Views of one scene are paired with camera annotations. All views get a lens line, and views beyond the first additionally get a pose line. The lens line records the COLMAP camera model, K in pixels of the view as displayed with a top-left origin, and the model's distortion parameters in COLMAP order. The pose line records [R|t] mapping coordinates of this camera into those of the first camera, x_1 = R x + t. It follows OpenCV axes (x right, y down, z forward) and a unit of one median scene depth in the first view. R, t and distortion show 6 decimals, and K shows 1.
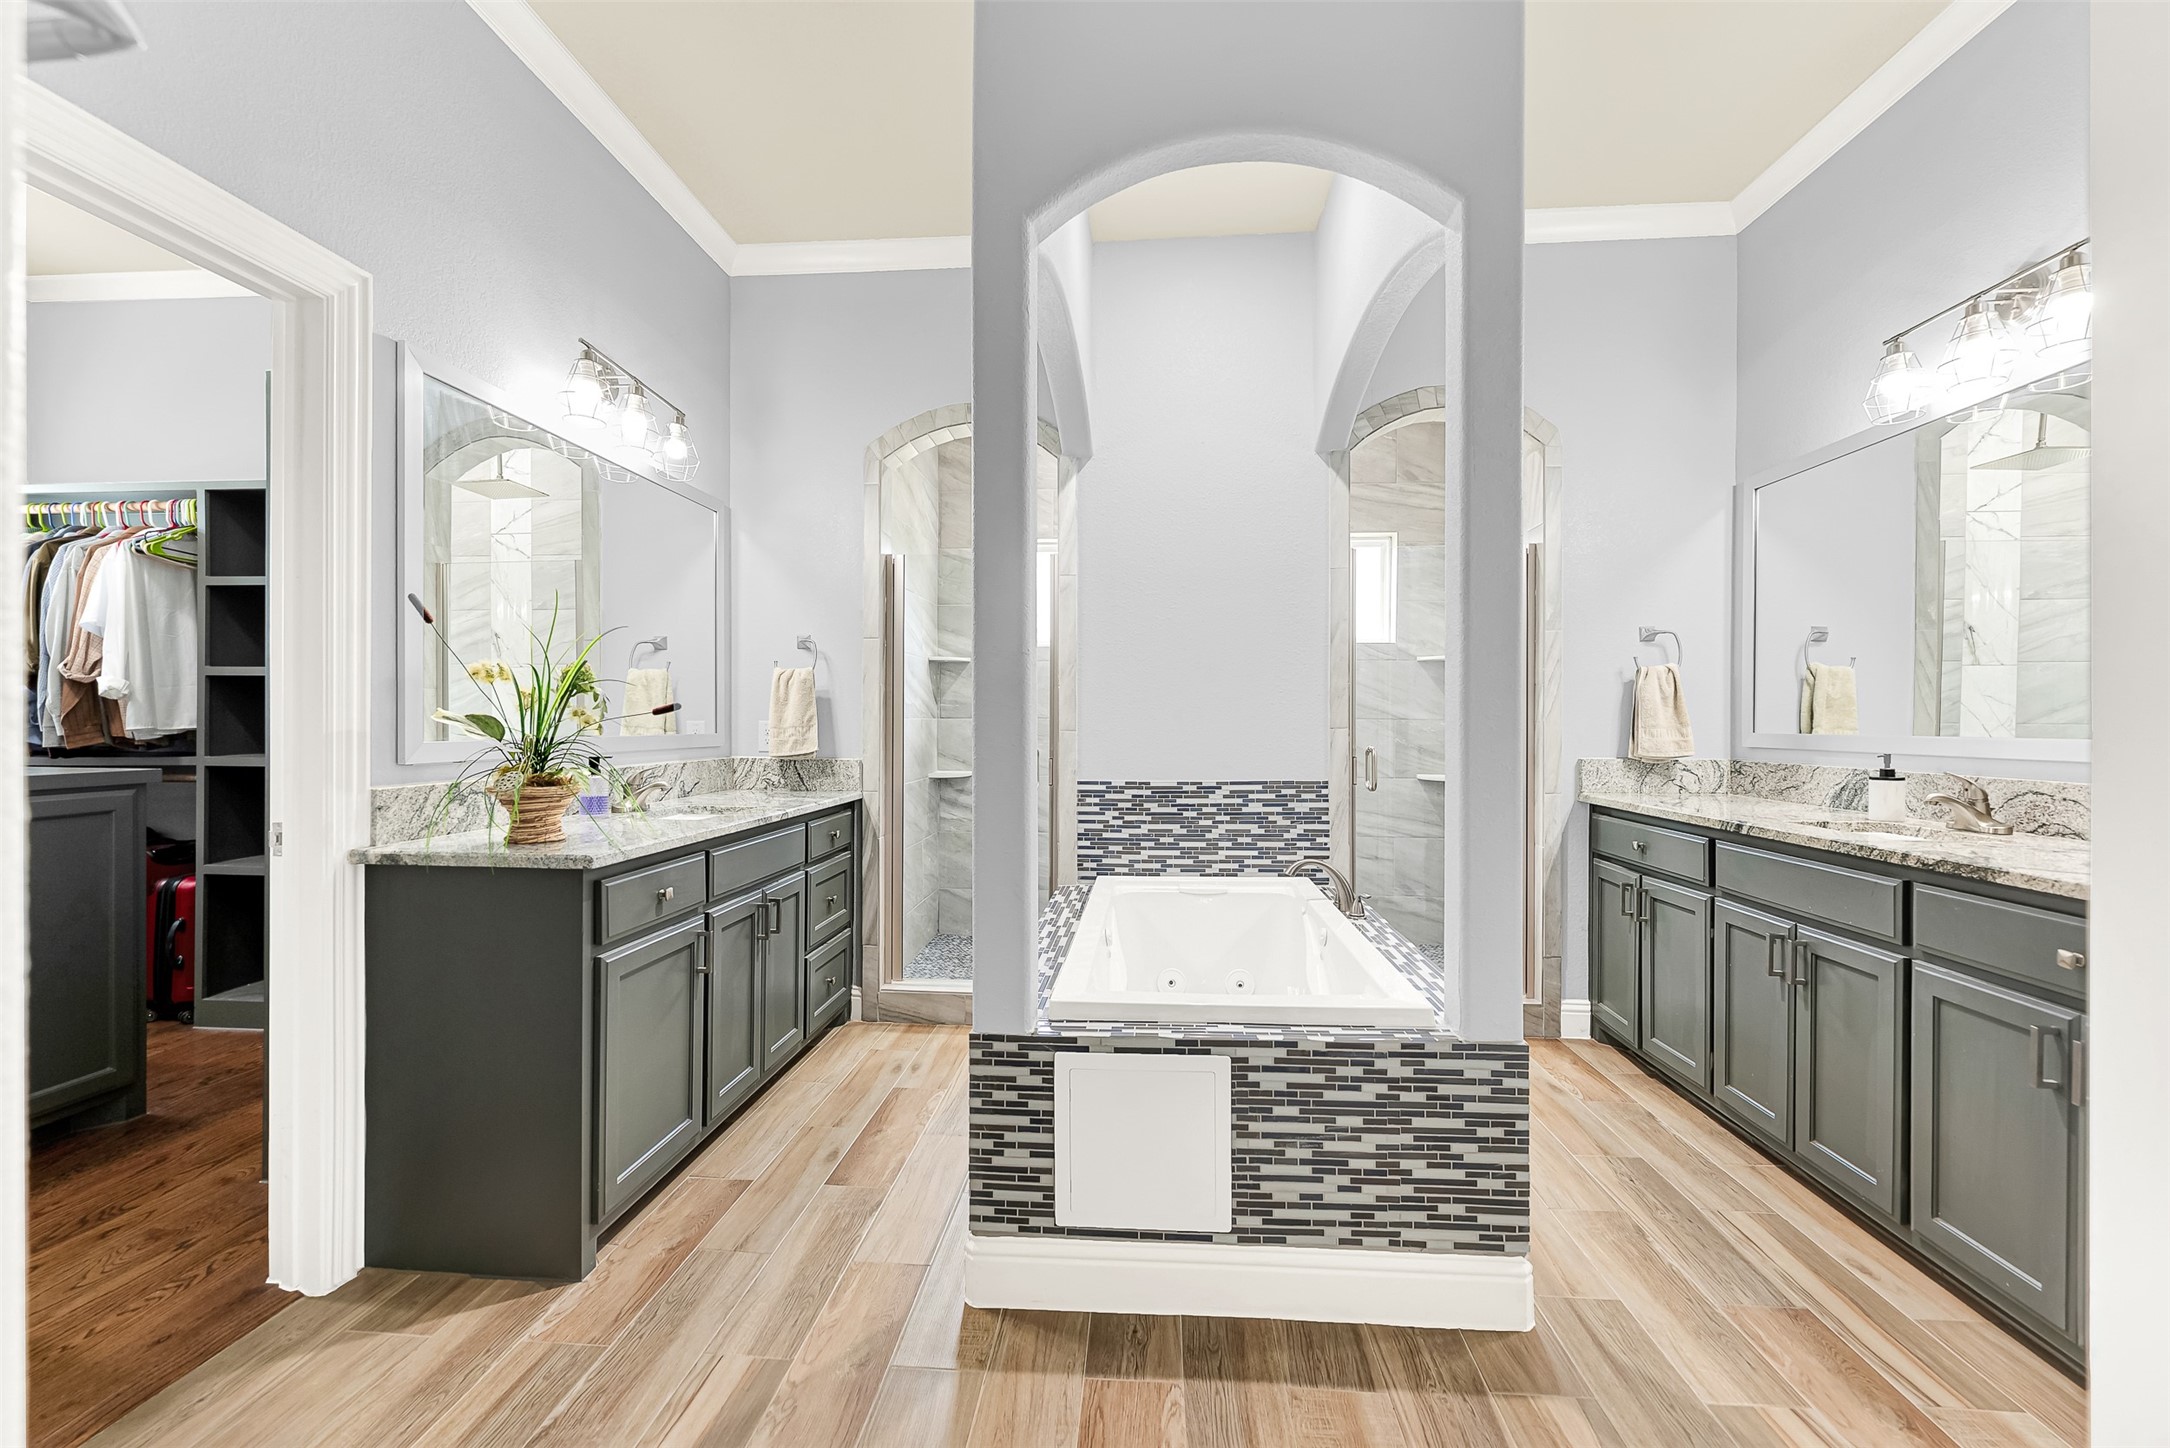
lens RADIAL K [[884.6, 0, 1086.0], [0, 884.6, 722.7], [0, 0, 1]] dist [-0.000991, 0.000198]
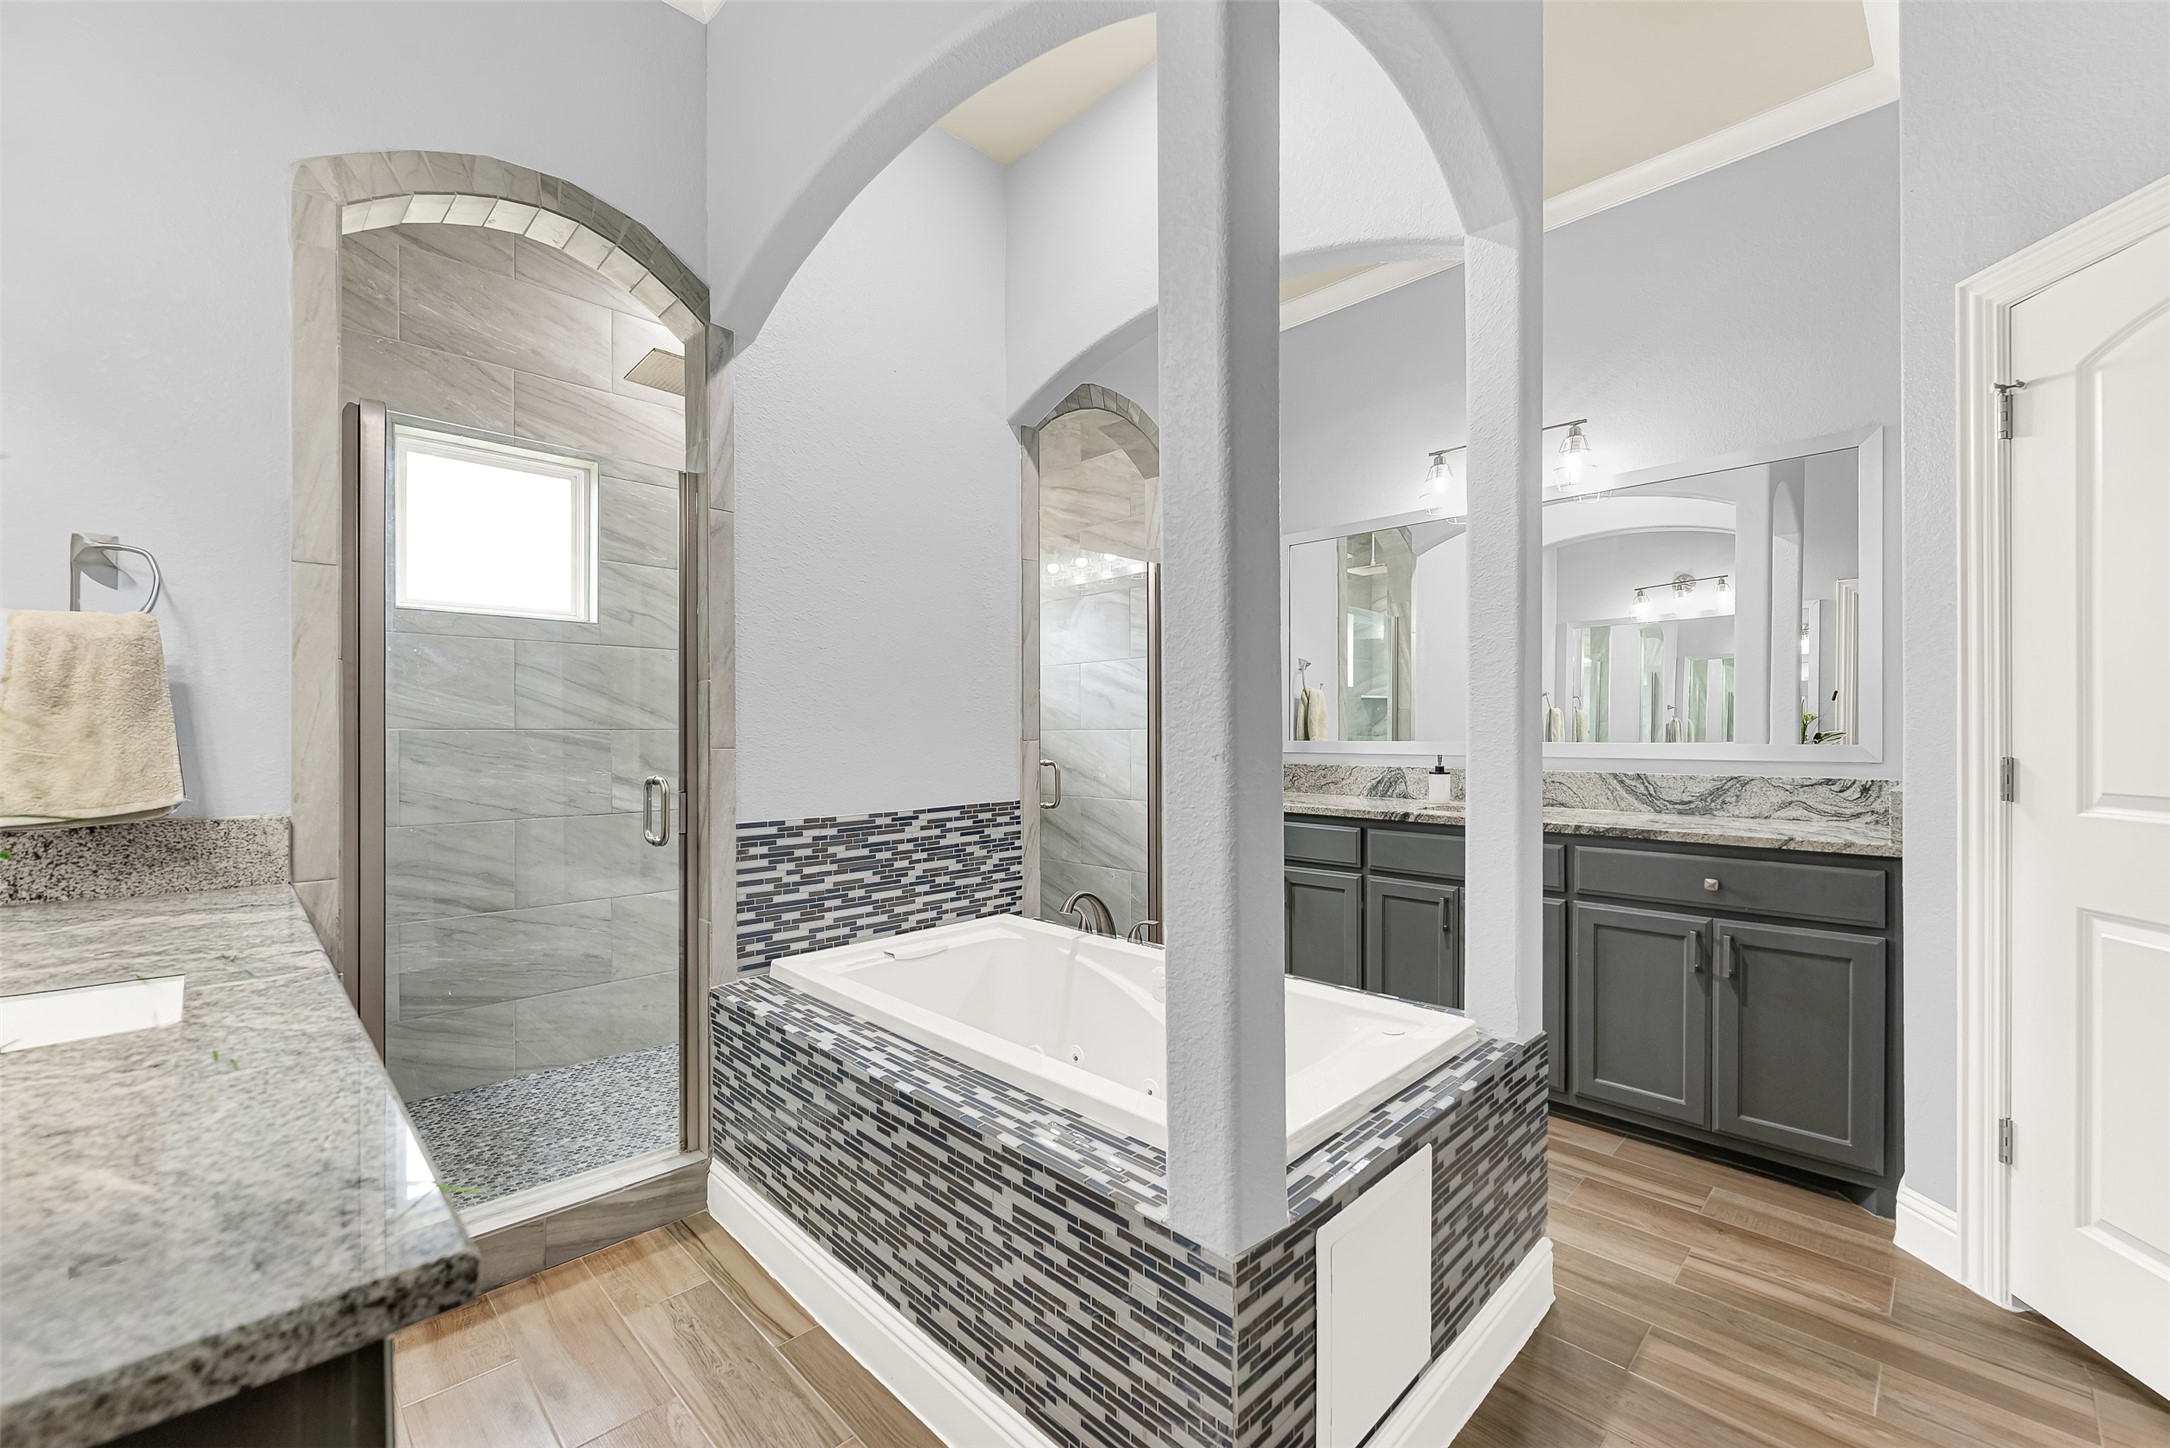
lens RADIAL K [[884.6, 0, 1086.8], [0, 884.6, 732.2], [0, 0, 1]] dist [-0.000991, 0.000198]
pose [[0.645581, -0.003113, 0.763686, -0.352040], [0.004017, 0.999992, 0.000680, -0.002235], [-0.763682, 0.002628, 0.645588, 0.377219]]
